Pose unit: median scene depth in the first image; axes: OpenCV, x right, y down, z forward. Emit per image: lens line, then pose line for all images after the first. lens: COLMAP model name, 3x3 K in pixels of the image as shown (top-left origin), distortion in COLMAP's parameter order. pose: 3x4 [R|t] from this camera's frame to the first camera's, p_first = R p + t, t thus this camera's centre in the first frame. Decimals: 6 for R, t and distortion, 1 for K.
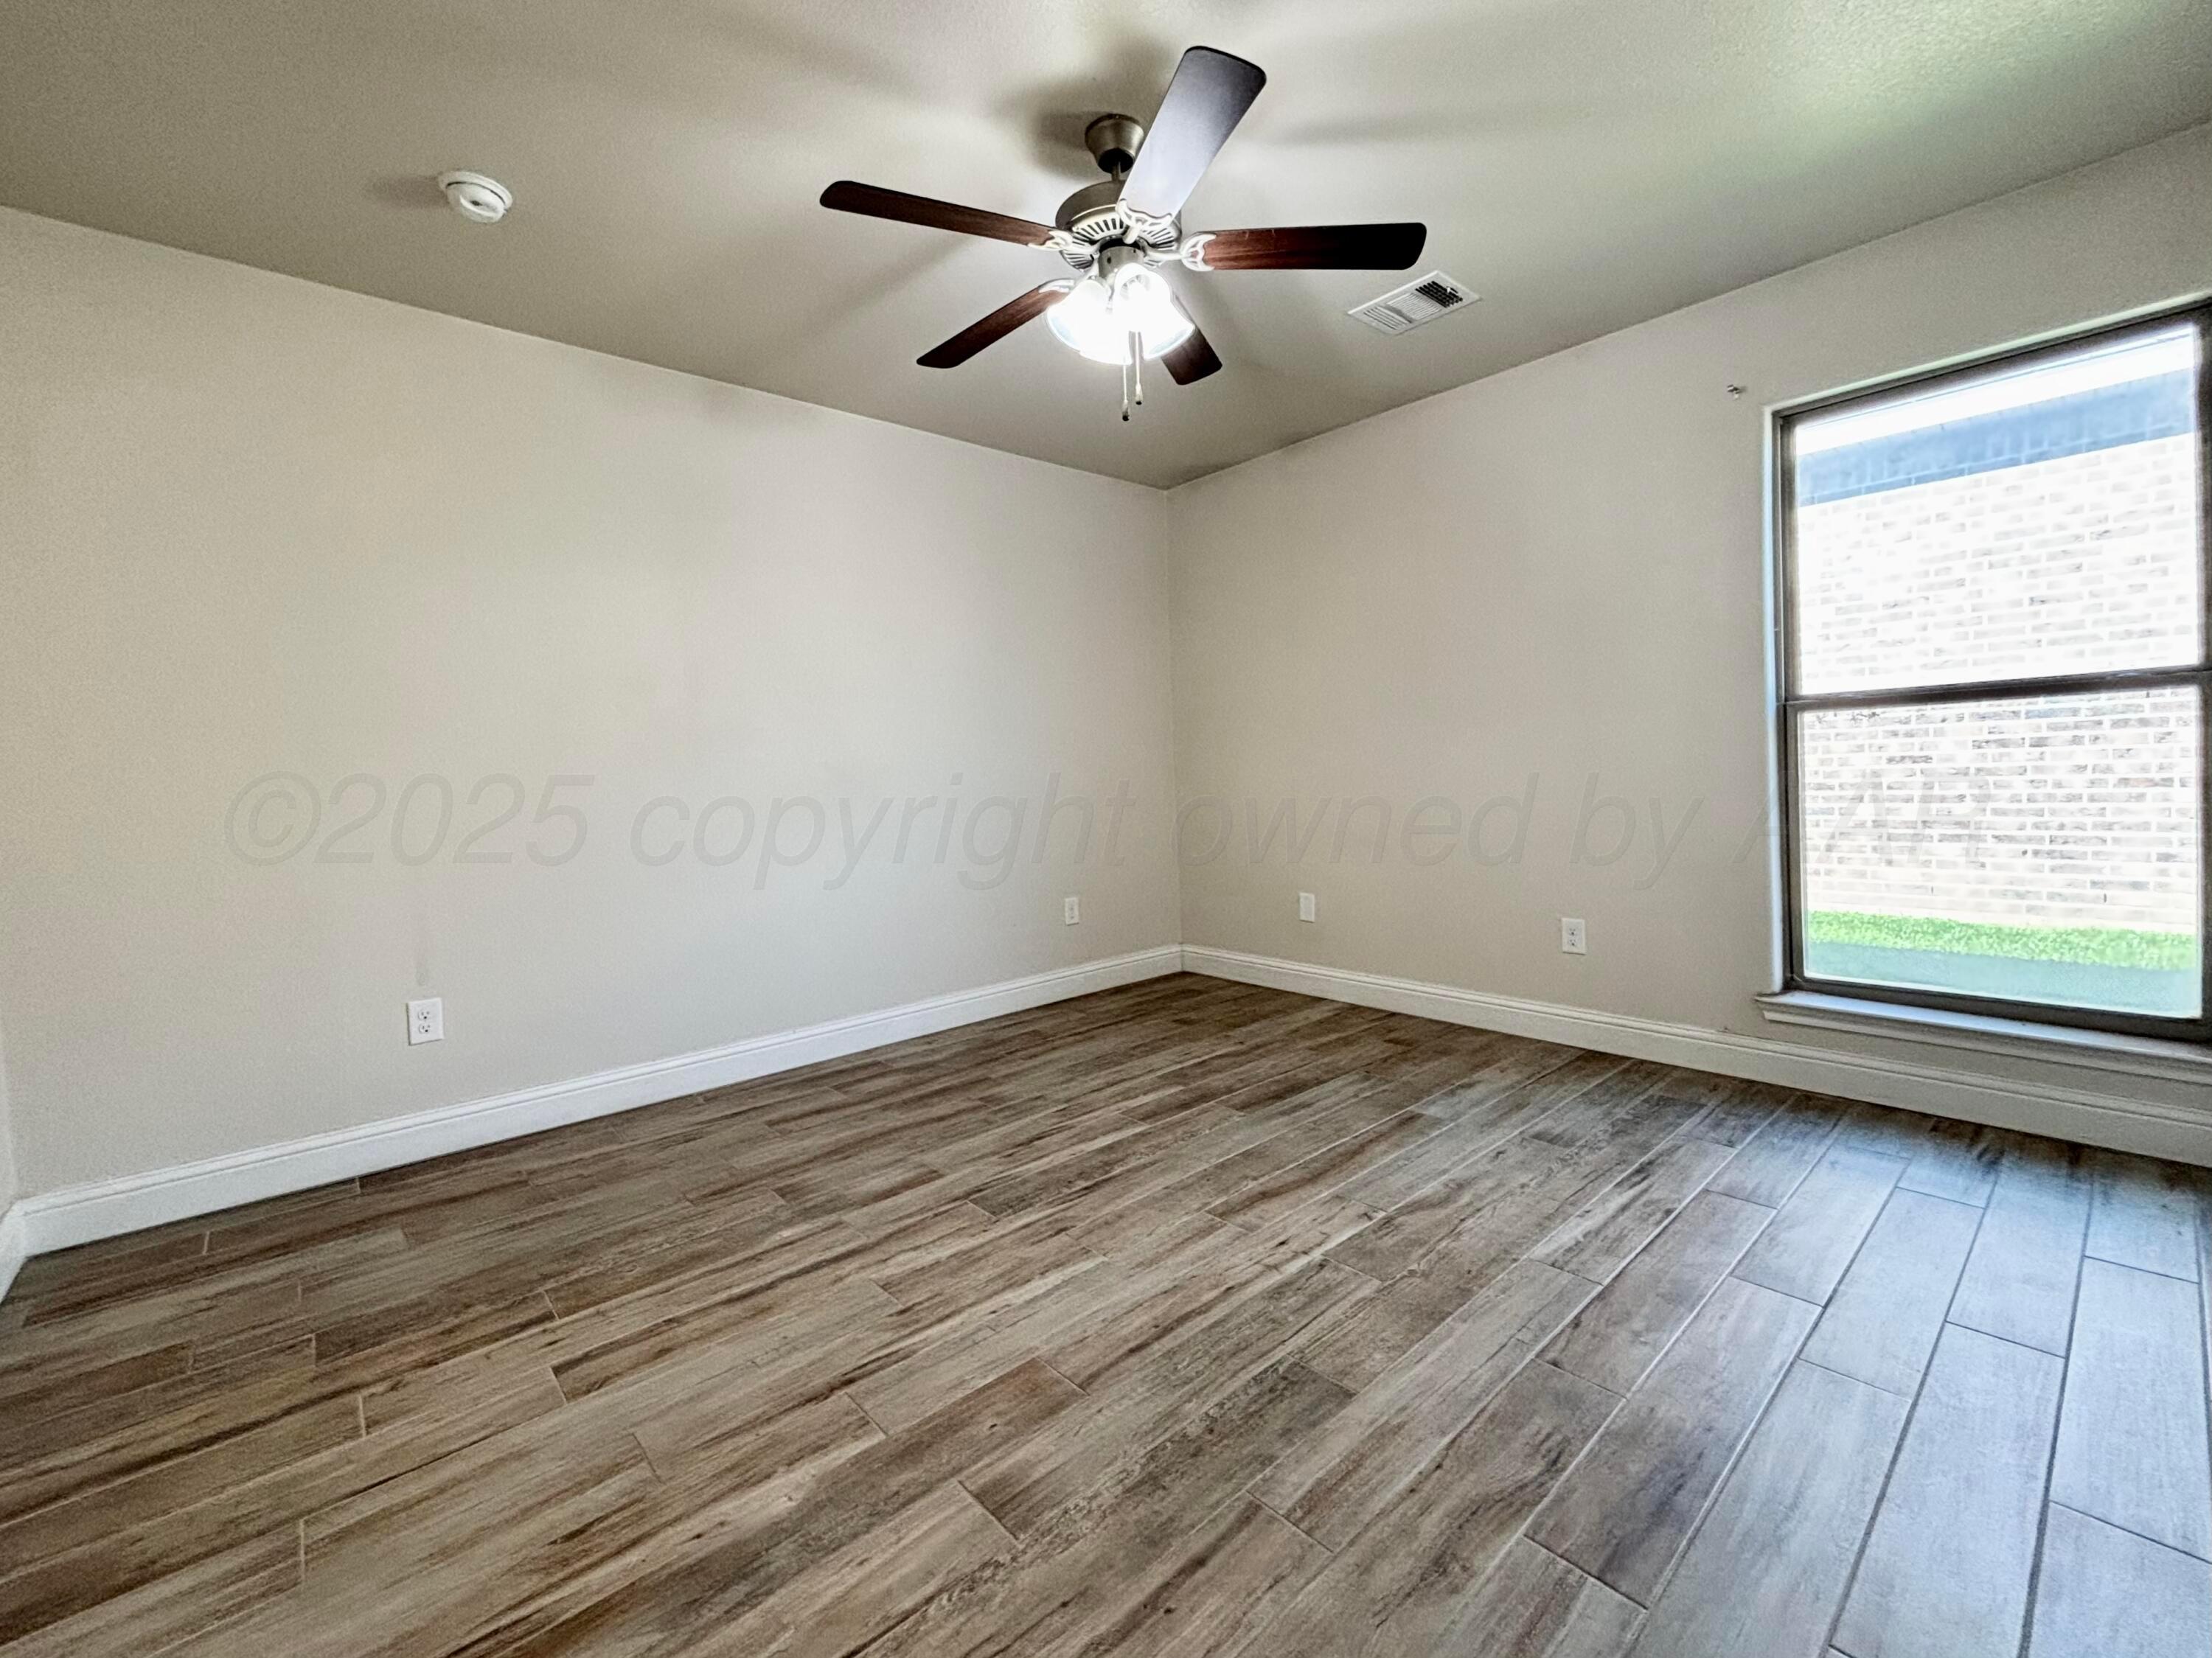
lens RADIAL K [[893.7, 0, 1102.6], [0, 893.7, 830.4], [0, 0, 1]] dist [-0.001848, -0.000125]
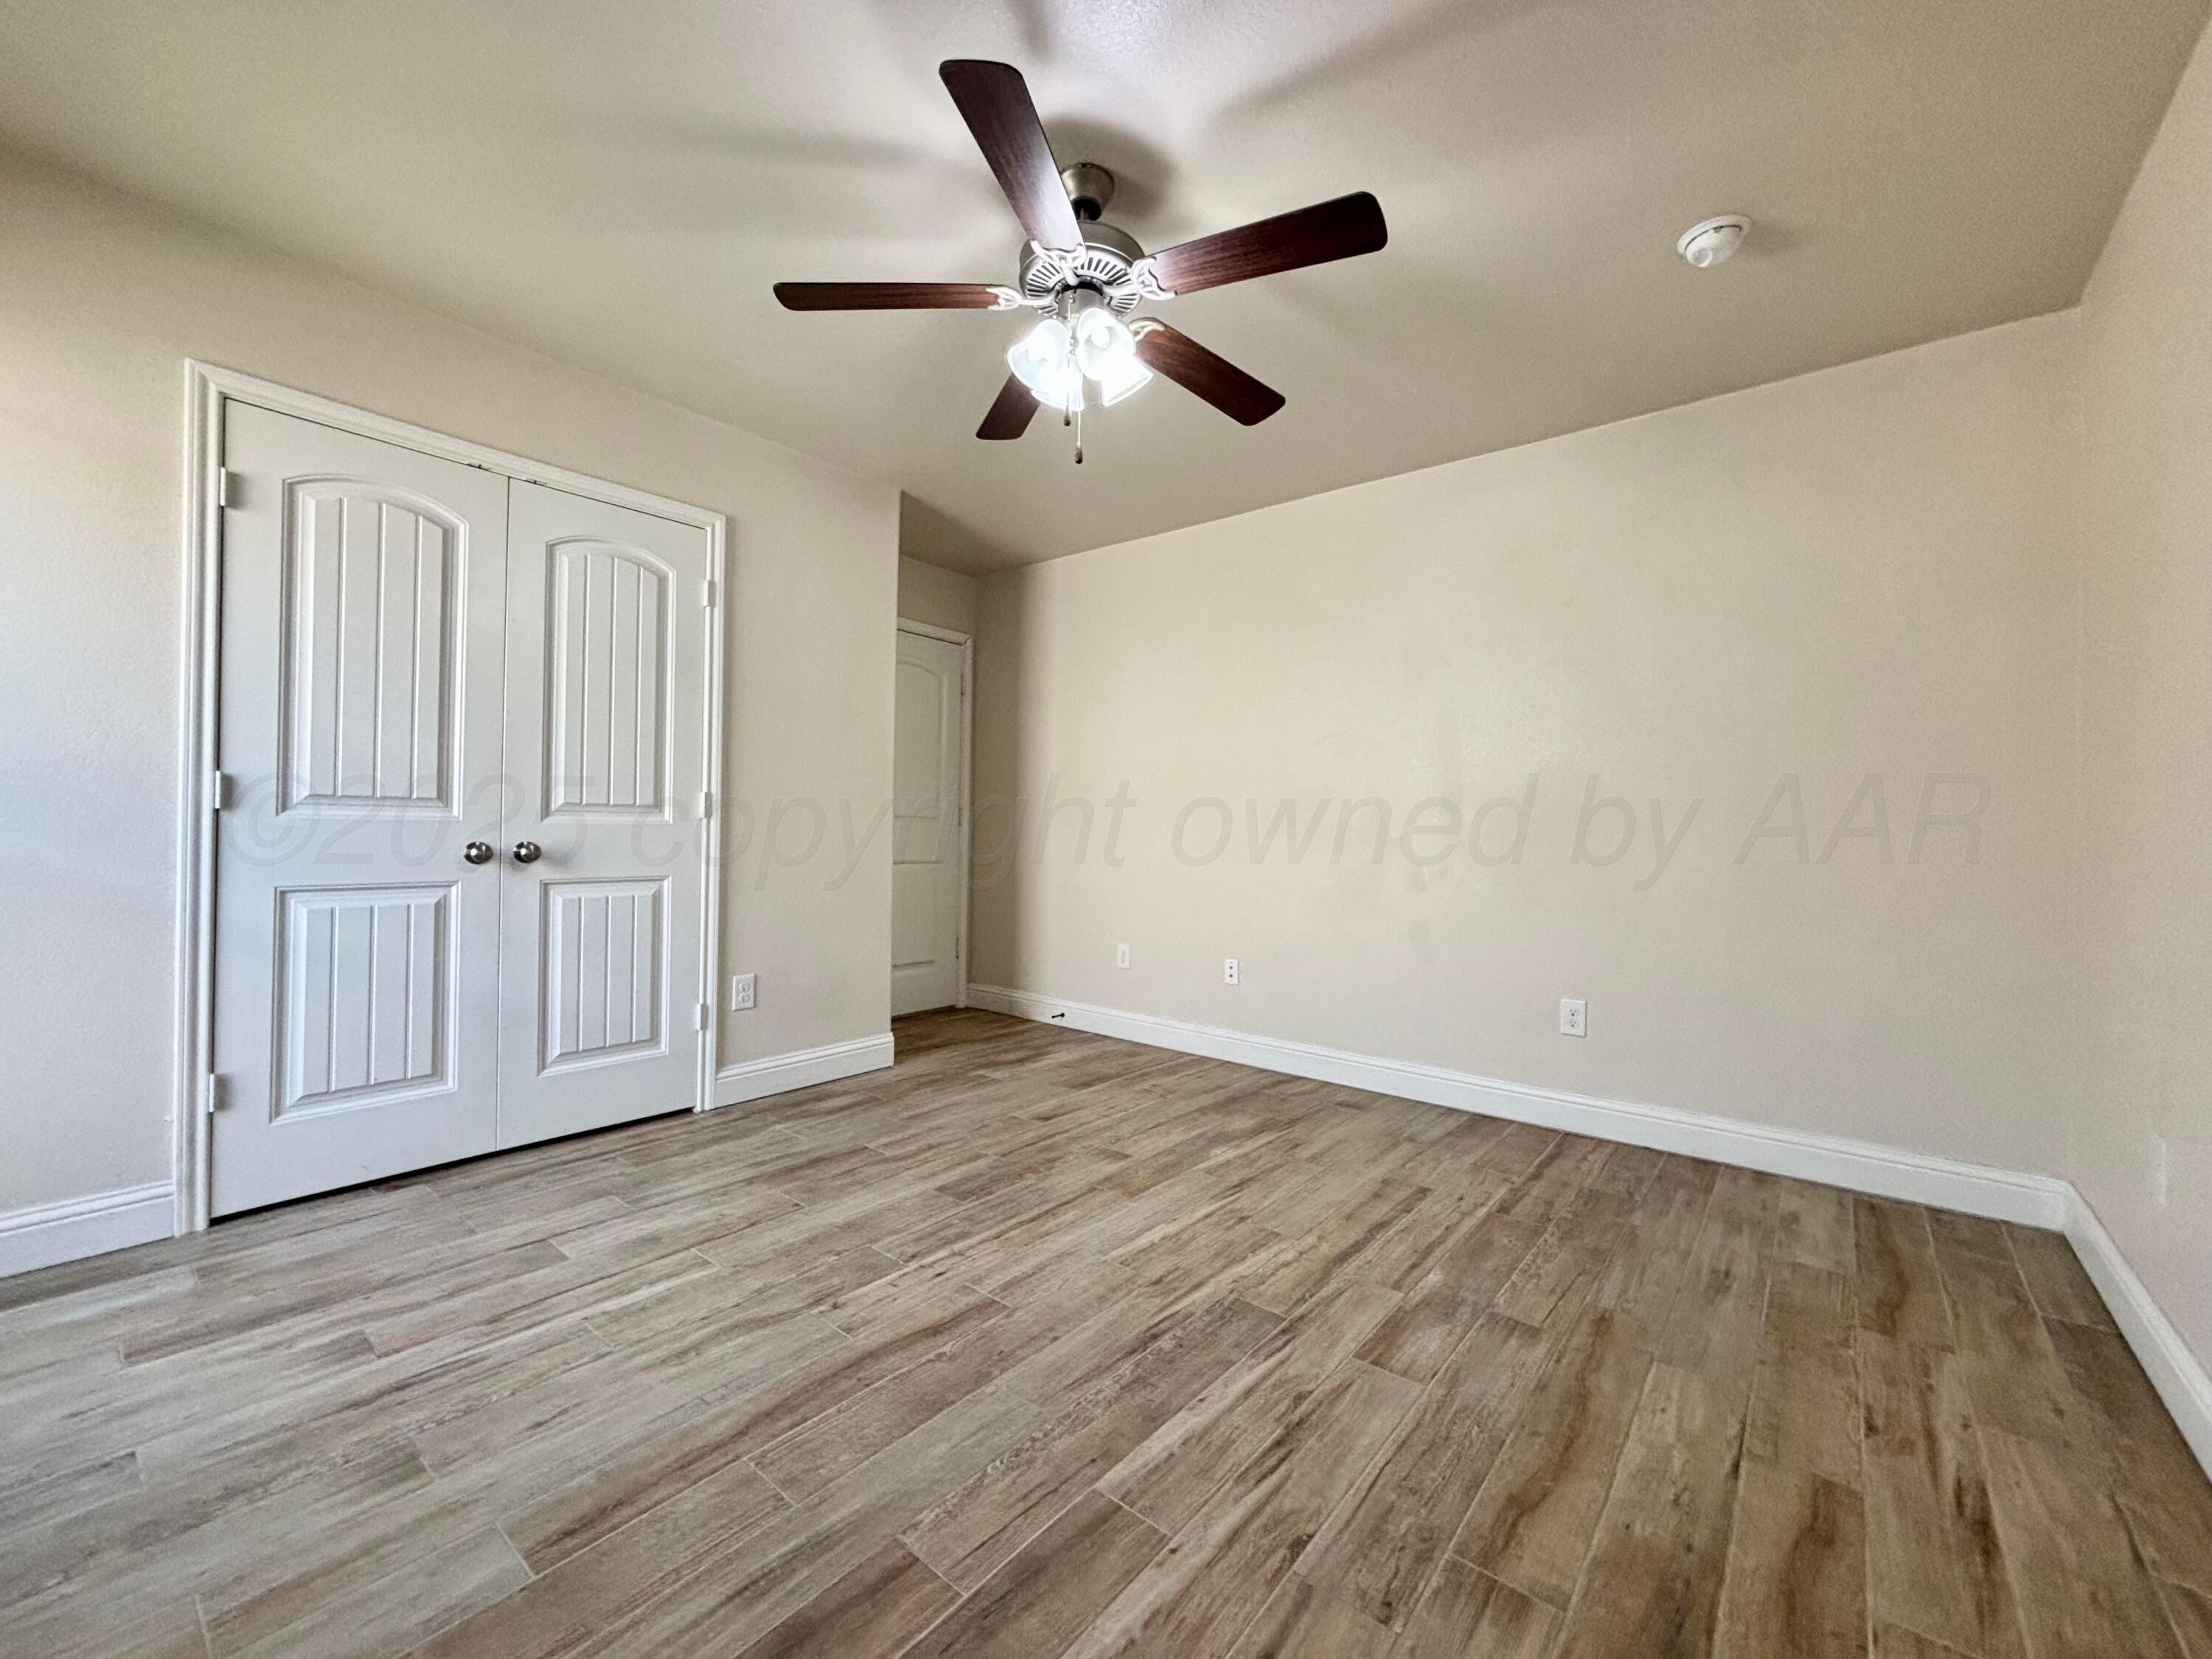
lens RADIAL K [[893.8, 0, 1106.5], [0, 893.8, 826.3], [0, 0, 1]] dist [-0.001848, -0.000125]
pose [[-0.985783, 0.020094, -0.166819, 0.170179], [0.008990, 0.997709, 0.067050, -0.126159], [0.167784, 0.064597, -0.983705, 1.996289]]
